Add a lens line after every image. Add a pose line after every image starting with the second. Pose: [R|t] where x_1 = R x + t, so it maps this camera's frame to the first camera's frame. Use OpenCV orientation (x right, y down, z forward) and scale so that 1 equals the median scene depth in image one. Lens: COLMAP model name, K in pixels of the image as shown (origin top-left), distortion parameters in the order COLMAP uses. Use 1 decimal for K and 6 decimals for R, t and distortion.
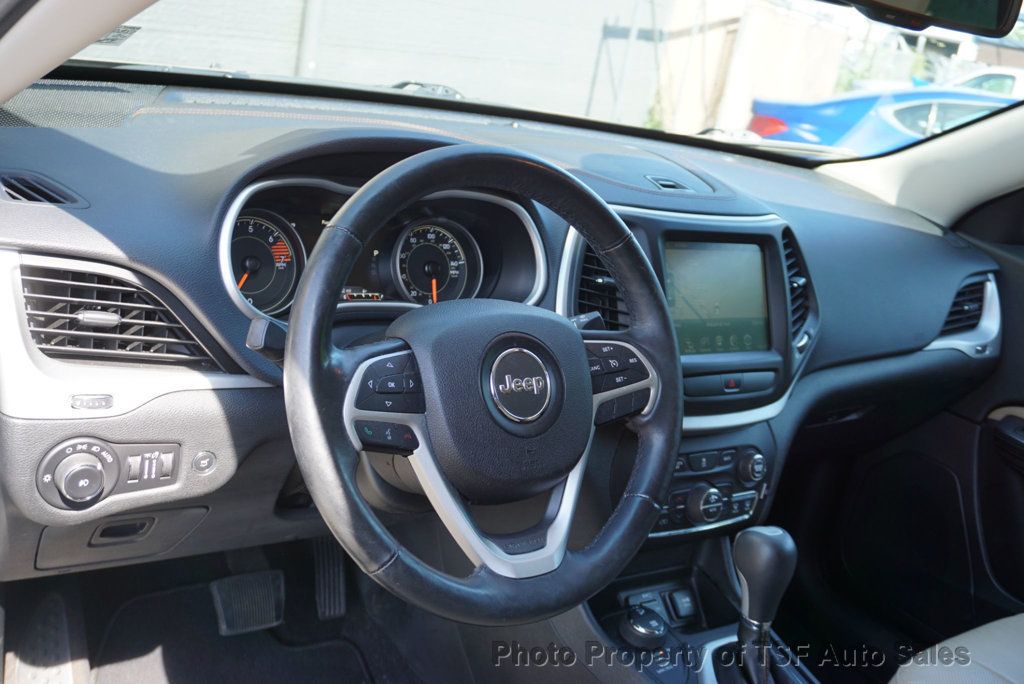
lens RADIAL K [[1032.3, 0, 512.0], [0, 1032.3, 342.0], [0, 0, 1]] dist [-0.002595, -0.004134]
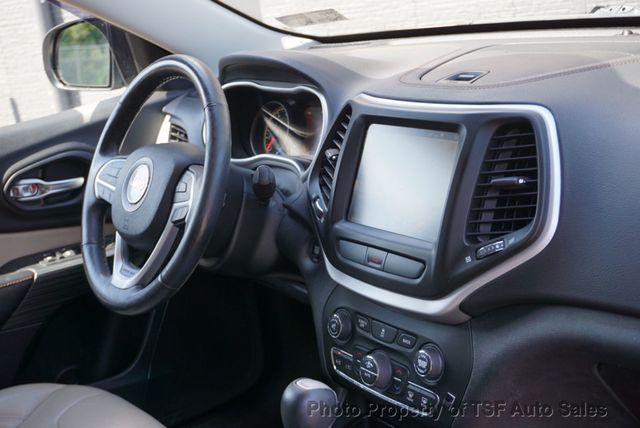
lens RADIAL K [[881.4, 0, 320.0], [0, 881.4, 214.0], [0, 0, 1]] dist [0.025432, 0.015662]
pose [[0.010261, 0.087588, -0.996104, 1.259045], [-0.187194, 0.978714, 0.084131, -0.079168], [0.982269, 0.185602, 0.026439, 1.034853]]
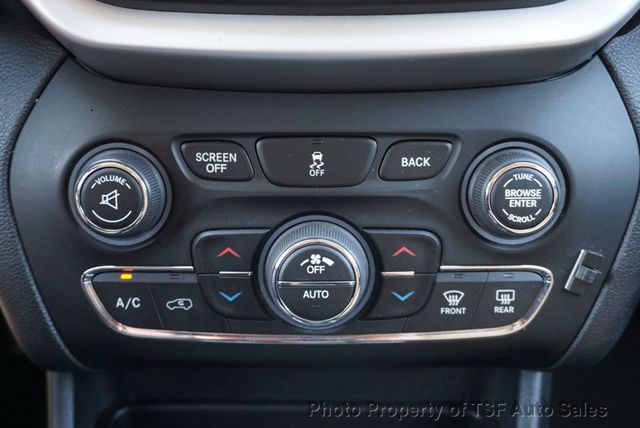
lens RADIAL K [[703.4, 0, 320.0], [0, 703.4, 214.0], [0, 0, 1]] dist [0.006663, 0.013679]
pose [[0.802652, 0.084280, -0.590463, 0.389520], [-0.025189, 0.993873, 0.107620, 0.125181], [0.595915, -0.071508, 0.799857, 0.931093]]
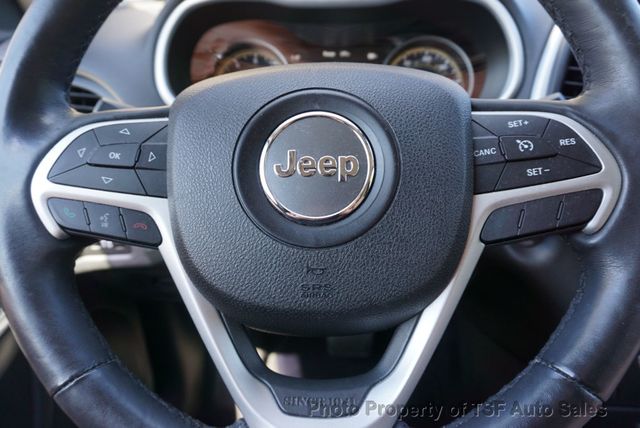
lens RADIAL K [[446.1, 0, 320.0], [0, 446.1, 214.0], [0, 0, 1]] dist [0.001055, 0.001433]
pose [[0.759091, 0.050981, -0.648986, 0.158316], [-0.037161, 0.998697, 0.034987, 0.049746], [0.649923, -0.002441, 0.759996, 0.629660]]
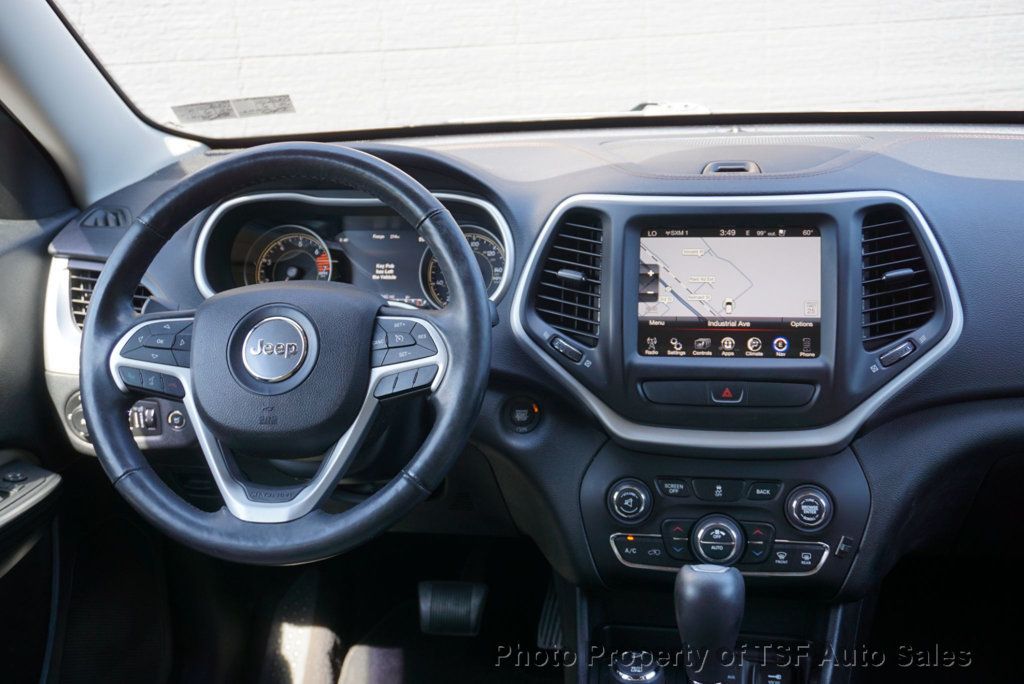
lens RADIAL K [[1194.0, 0, 512.0], [0, 1194.0, 342.0], [0, 0, 1]] dist [0.024361, 0.008306]
pose [[0.679427, -0.019158, -0.733493, 0.908673], [-0.058594, 0.995050, -0.080264, 0.098343], [0.731400, 0.097512, 0.674941, 0.251890]]
